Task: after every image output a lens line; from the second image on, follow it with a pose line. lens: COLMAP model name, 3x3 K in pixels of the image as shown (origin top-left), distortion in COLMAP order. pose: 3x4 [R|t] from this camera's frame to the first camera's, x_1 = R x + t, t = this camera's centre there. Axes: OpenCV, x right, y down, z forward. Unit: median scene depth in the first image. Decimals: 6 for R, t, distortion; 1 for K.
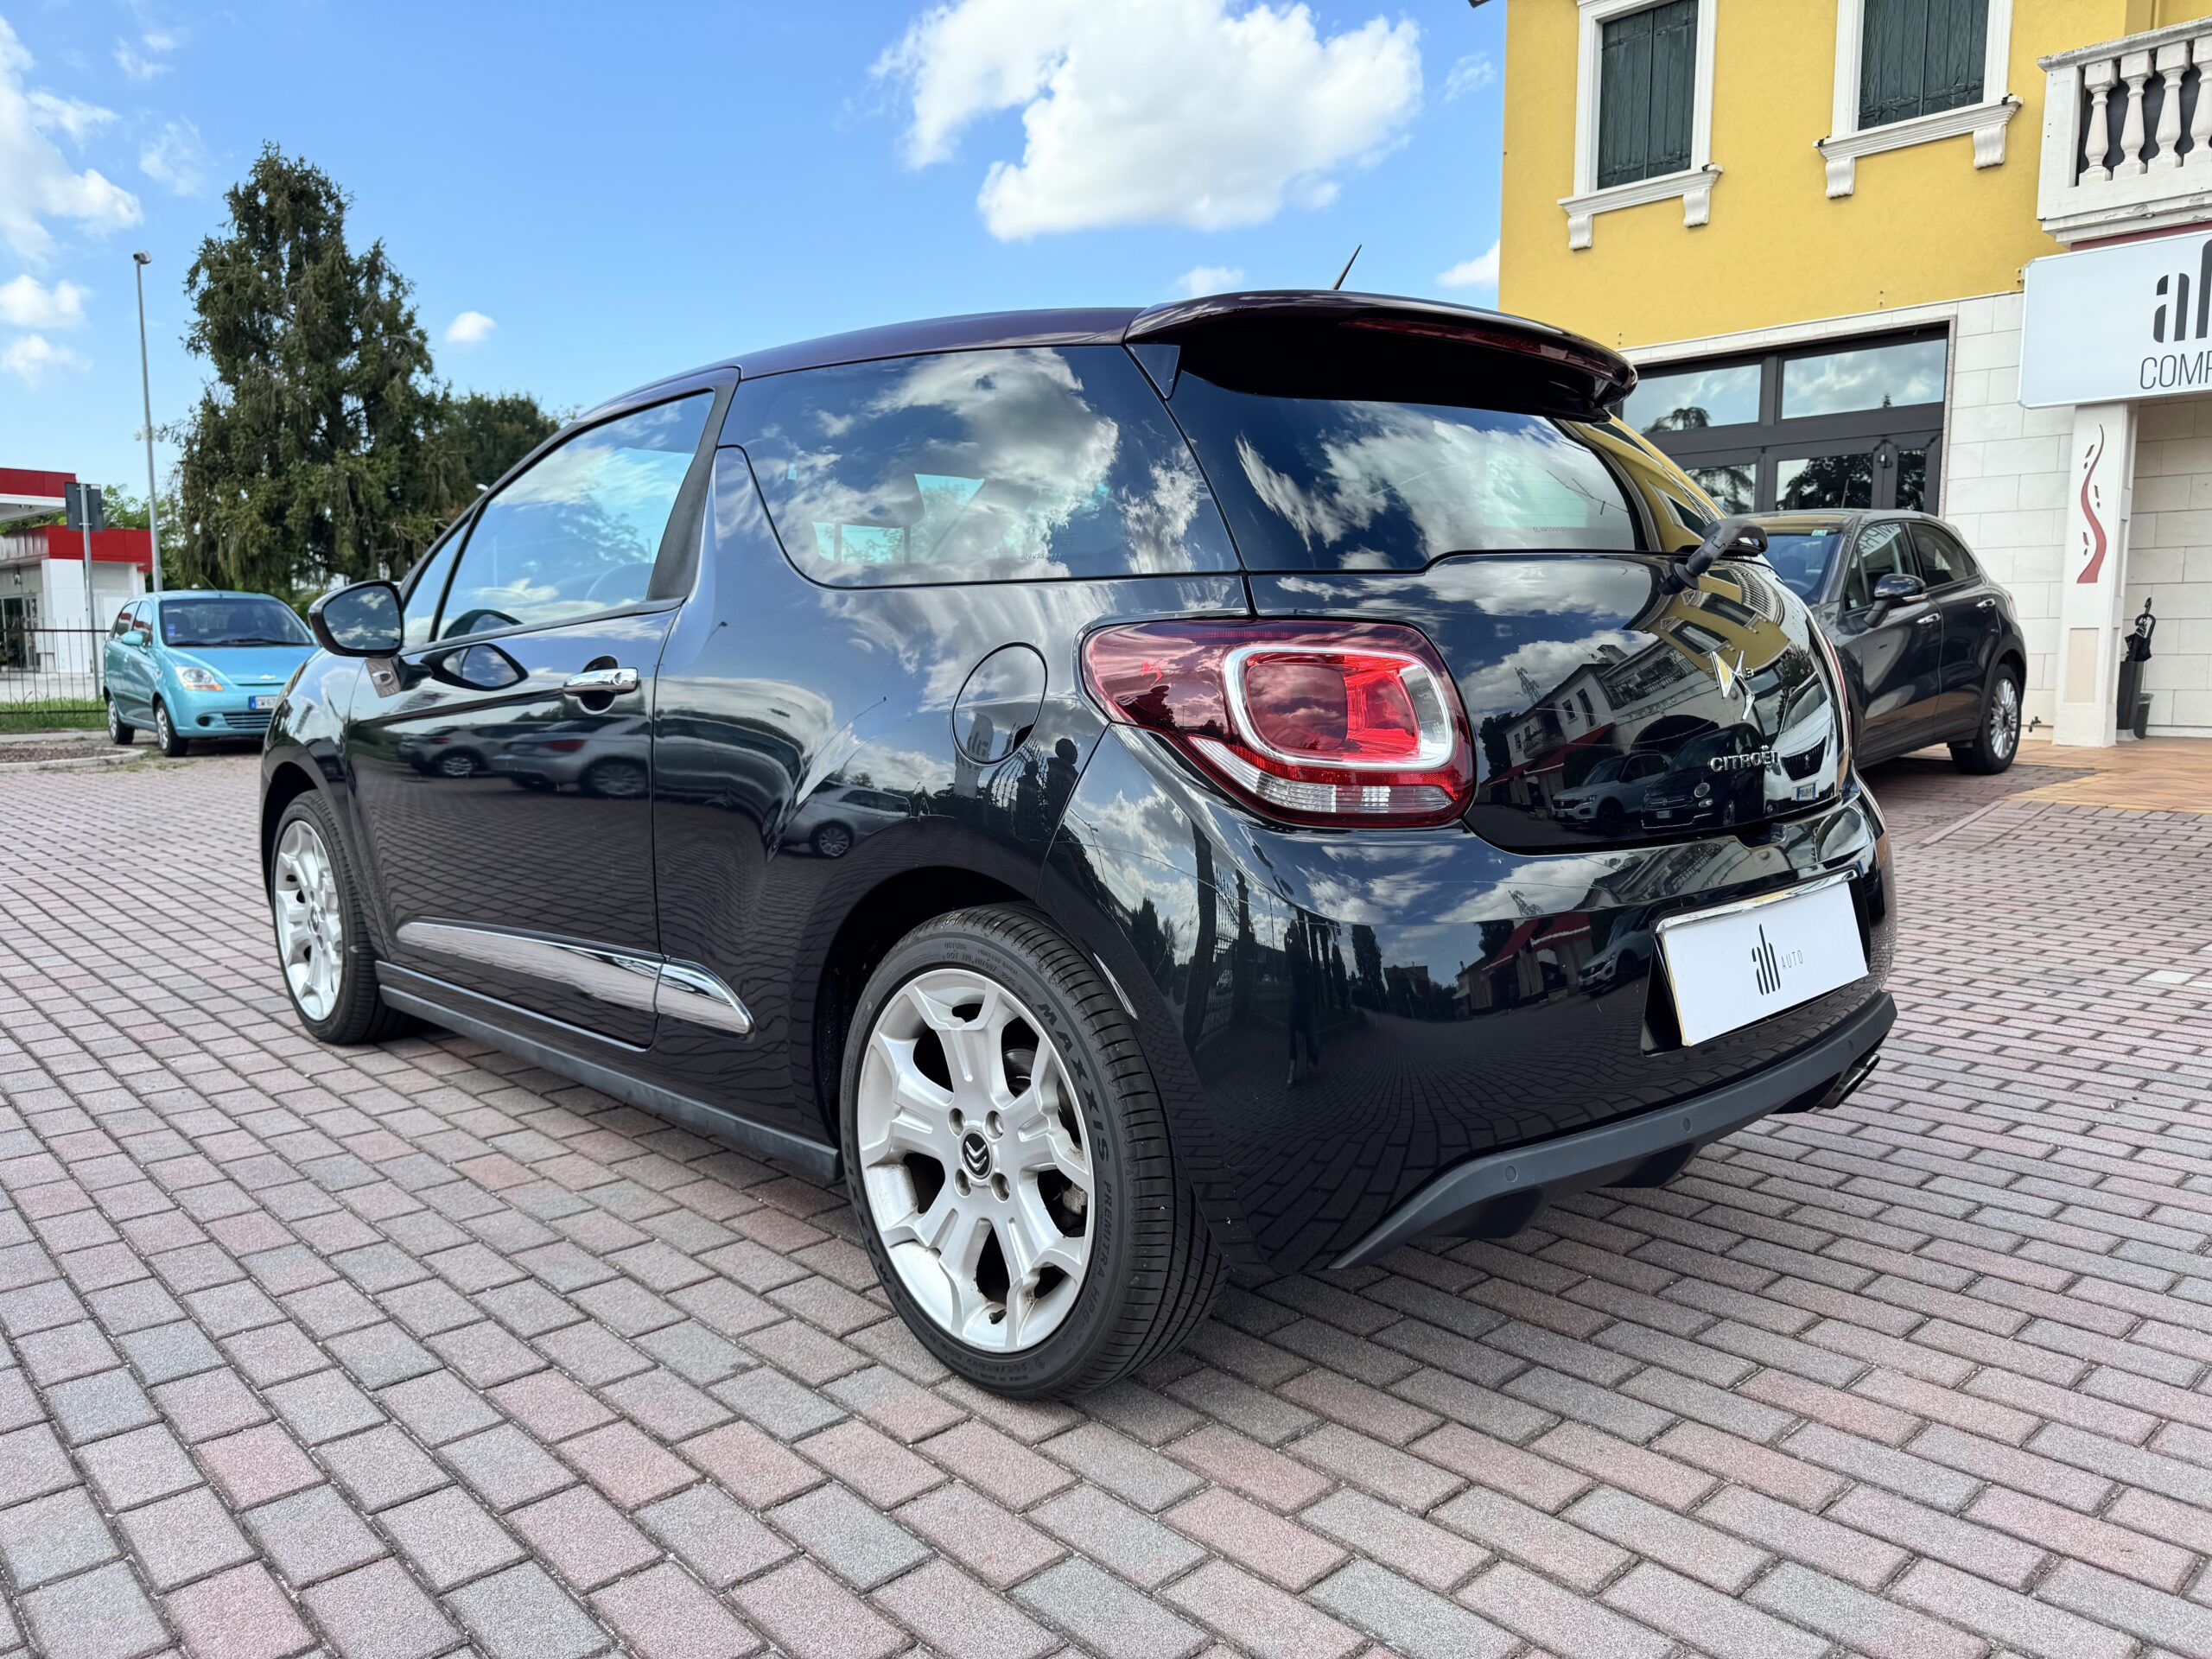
lens RADIAL K [[1583.2, 0, 1105.3], [0, 1583.2, 837.3], [0, 0, 1]] dist [0.012271, -0.013522]
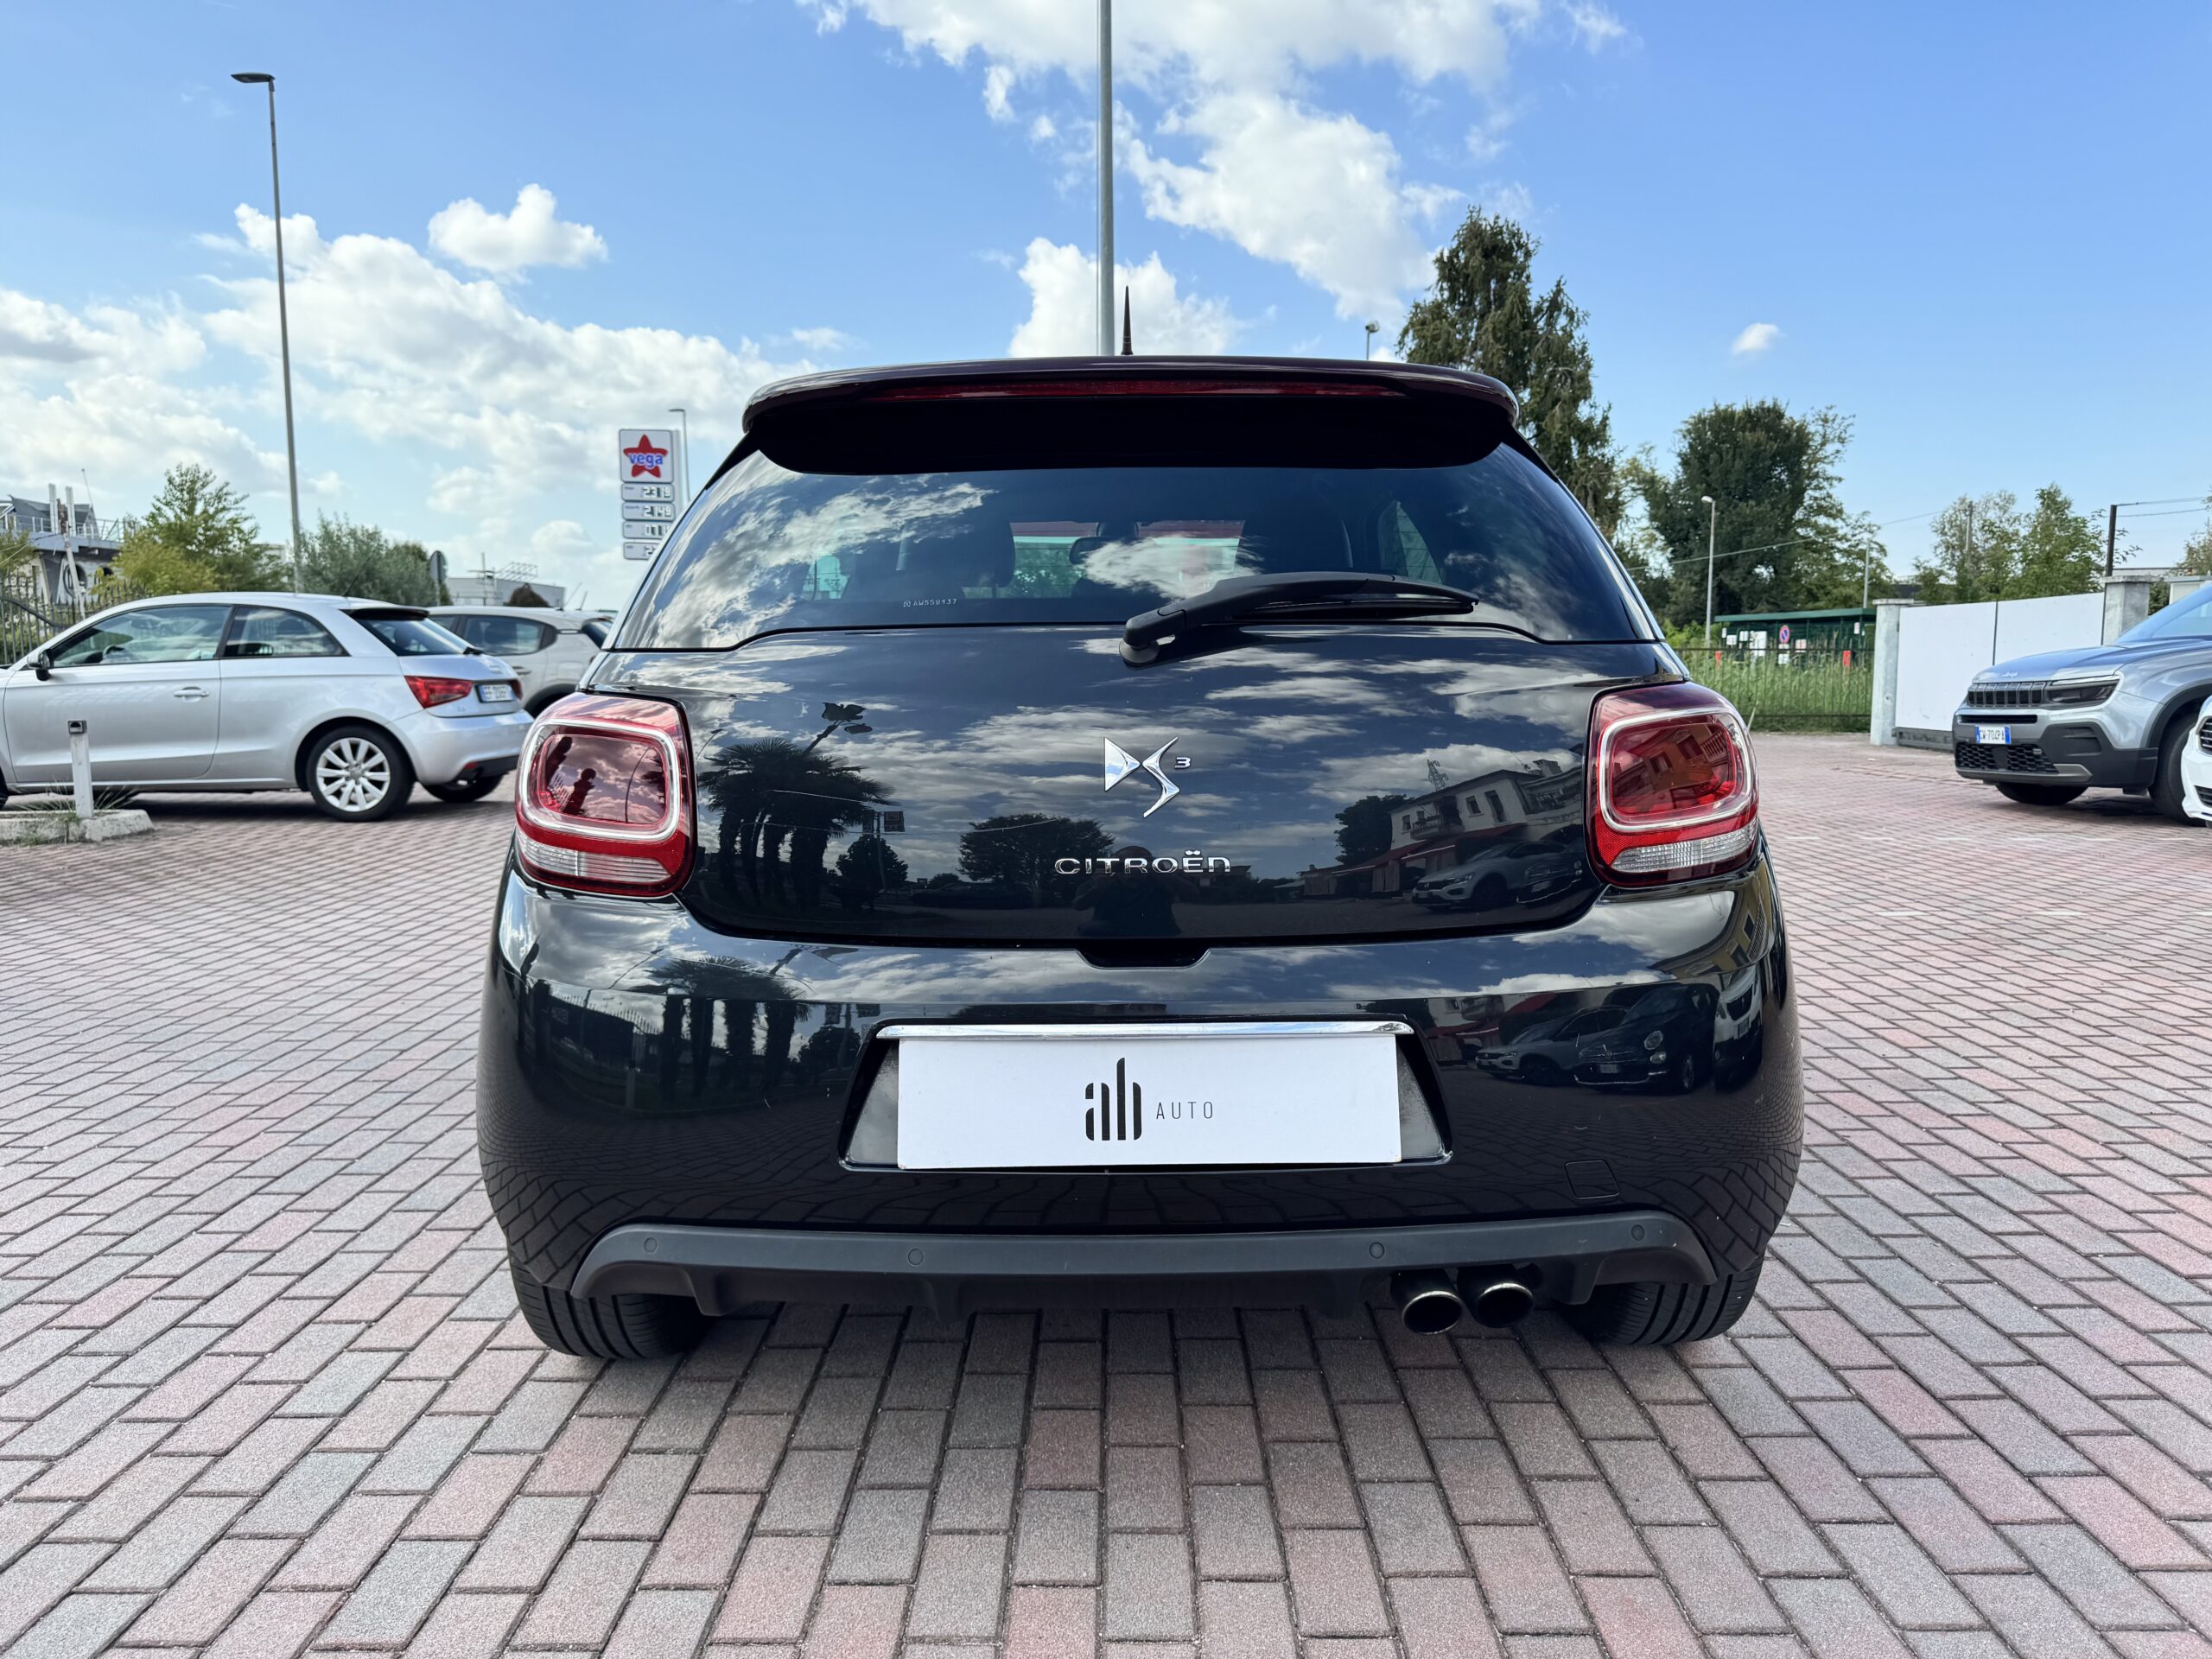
lens RADIAL K [[1583.2, 0, 1114.9], [0, 1583.2, 834.1], [0, 0, 1]] dist [0.012271, -0.013522]
pose [[0.724394, 0.078494, -0.684903, 0.721356], [-0.083156, 0.996192, 0.026219, -0.064071], [0.684352, 0.037961, 0.728163, 0.283400]]
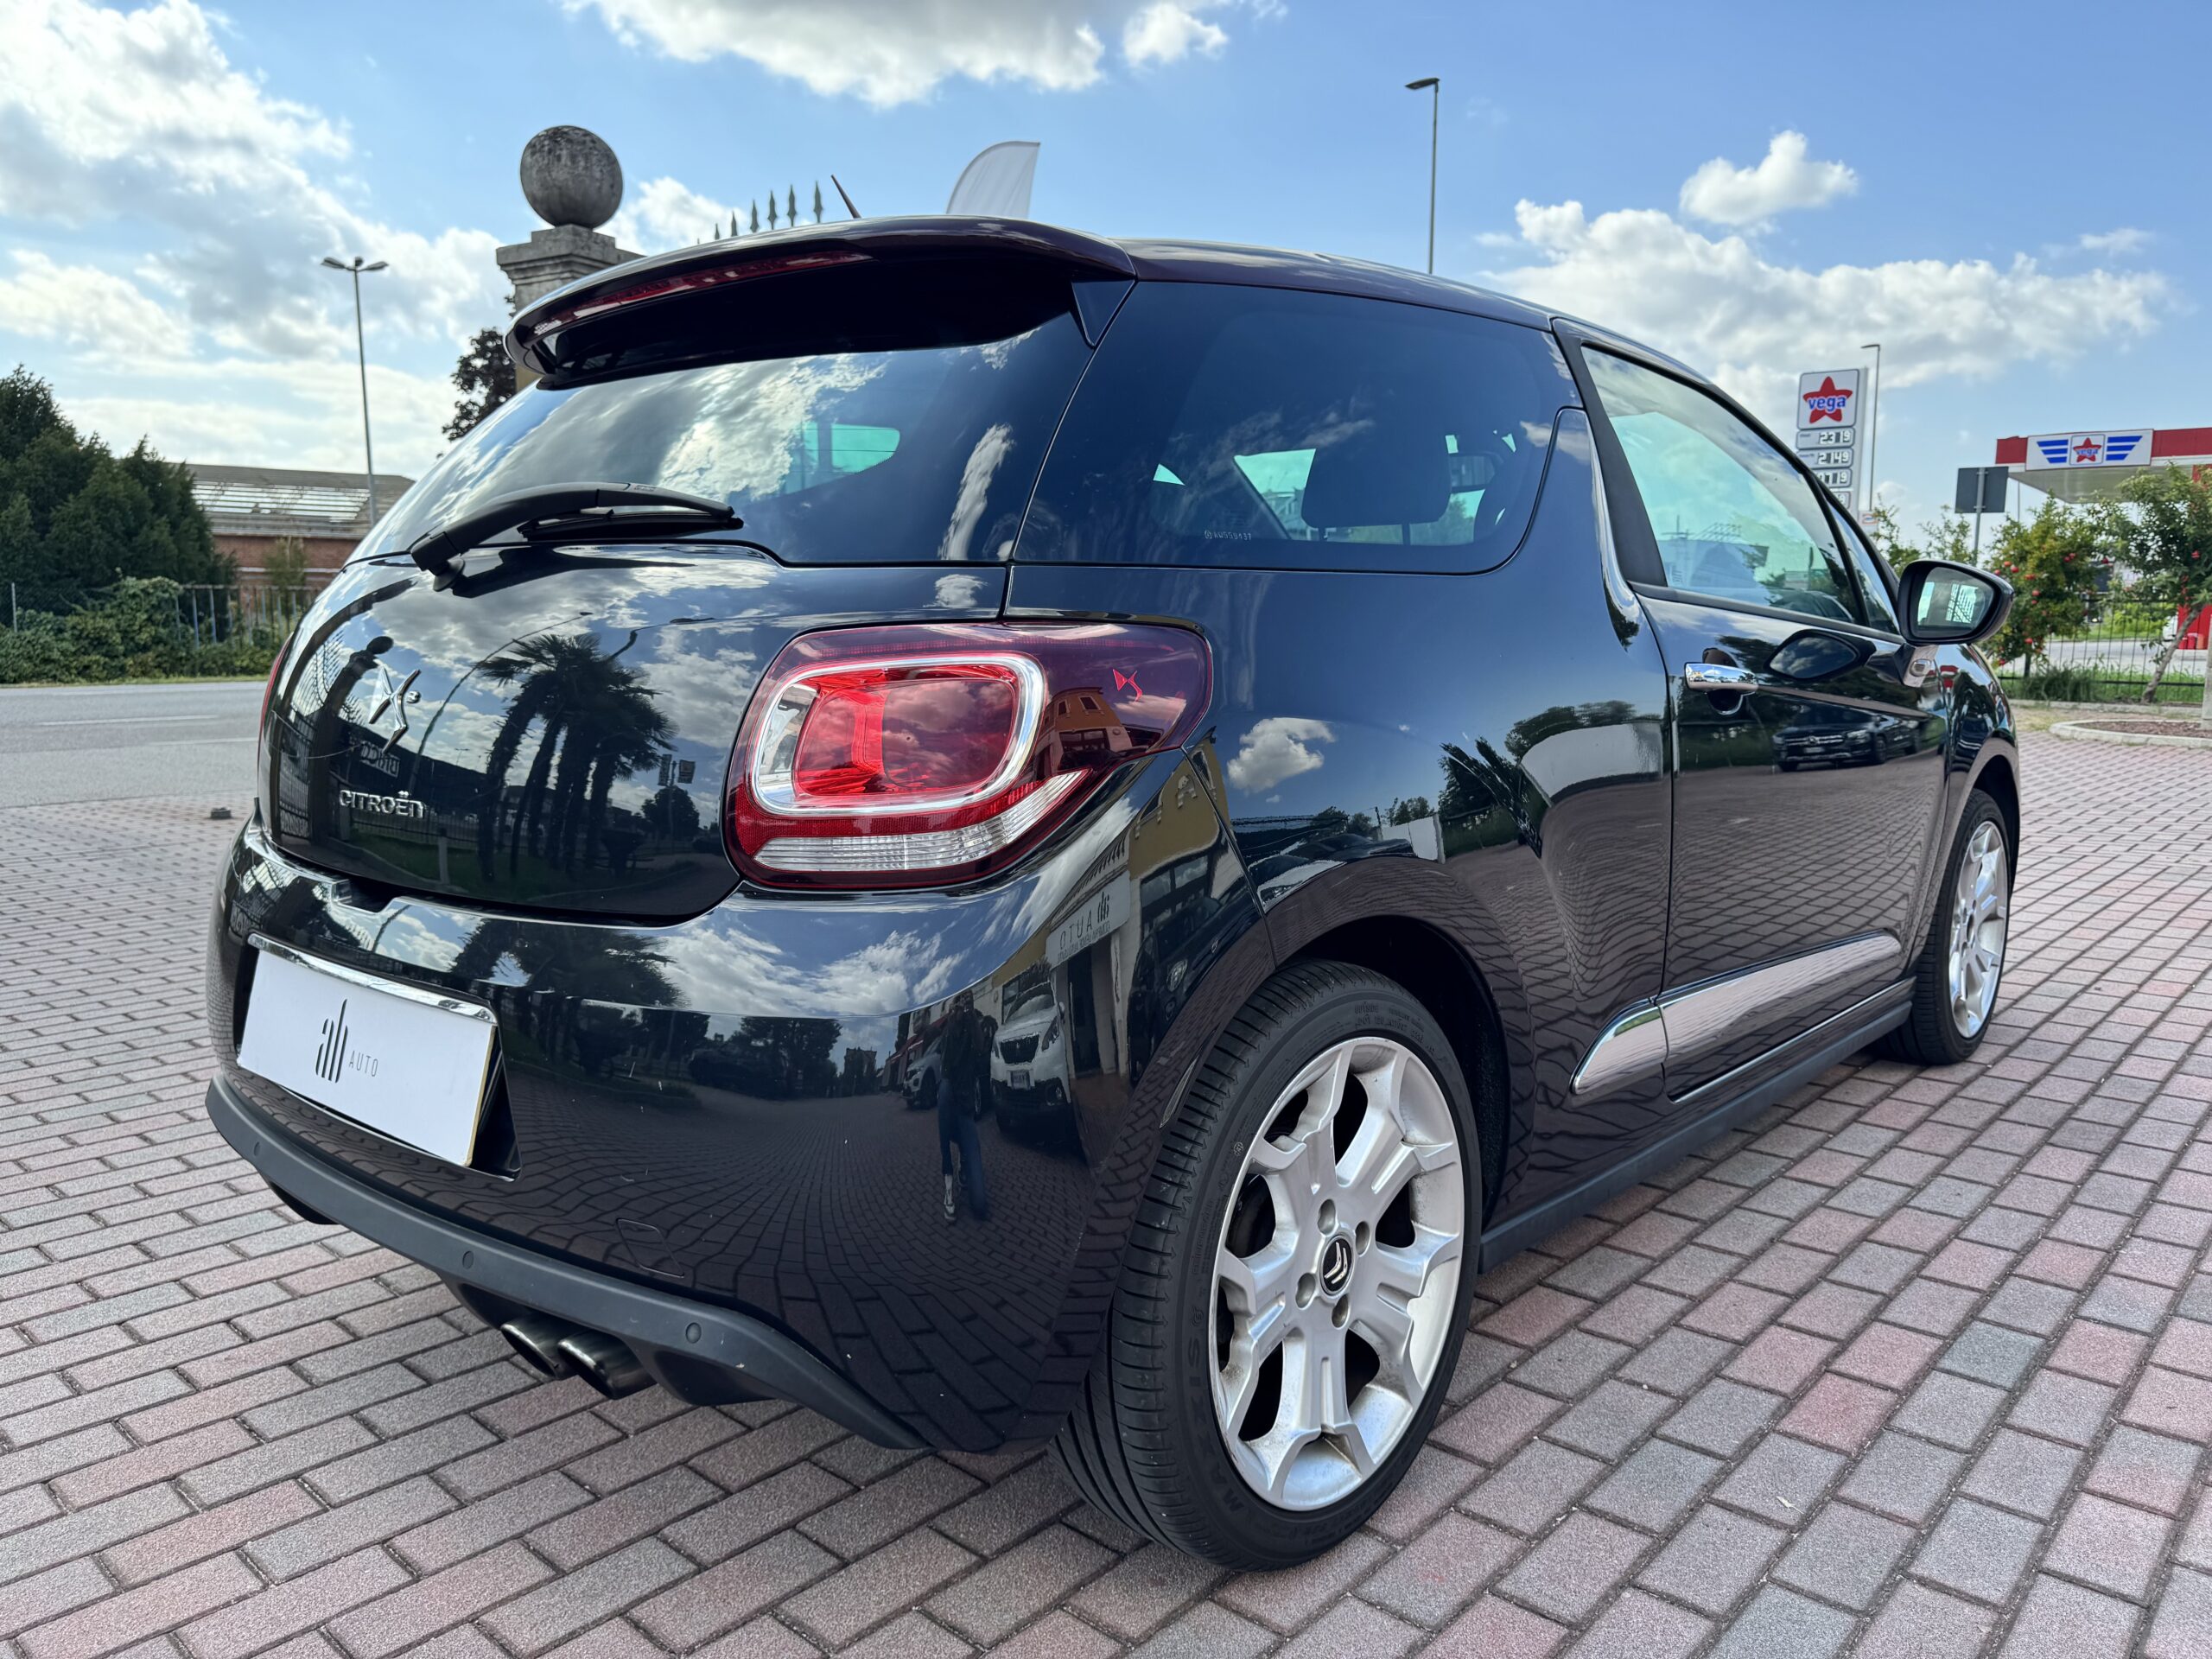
lens RADIAL K [[1583.2, 0, 1109.8], [0, 1583.2, 785.8], [0, 0, 1]] dist [0.012271, -0.013522]
pose [[0.081906, 0.111616, -0.990370, 0.947705], [-0.120596, 0.987517, 0.101321, -0.148355], [0.989317, 0.111136, 0.094344, 0.969832]]
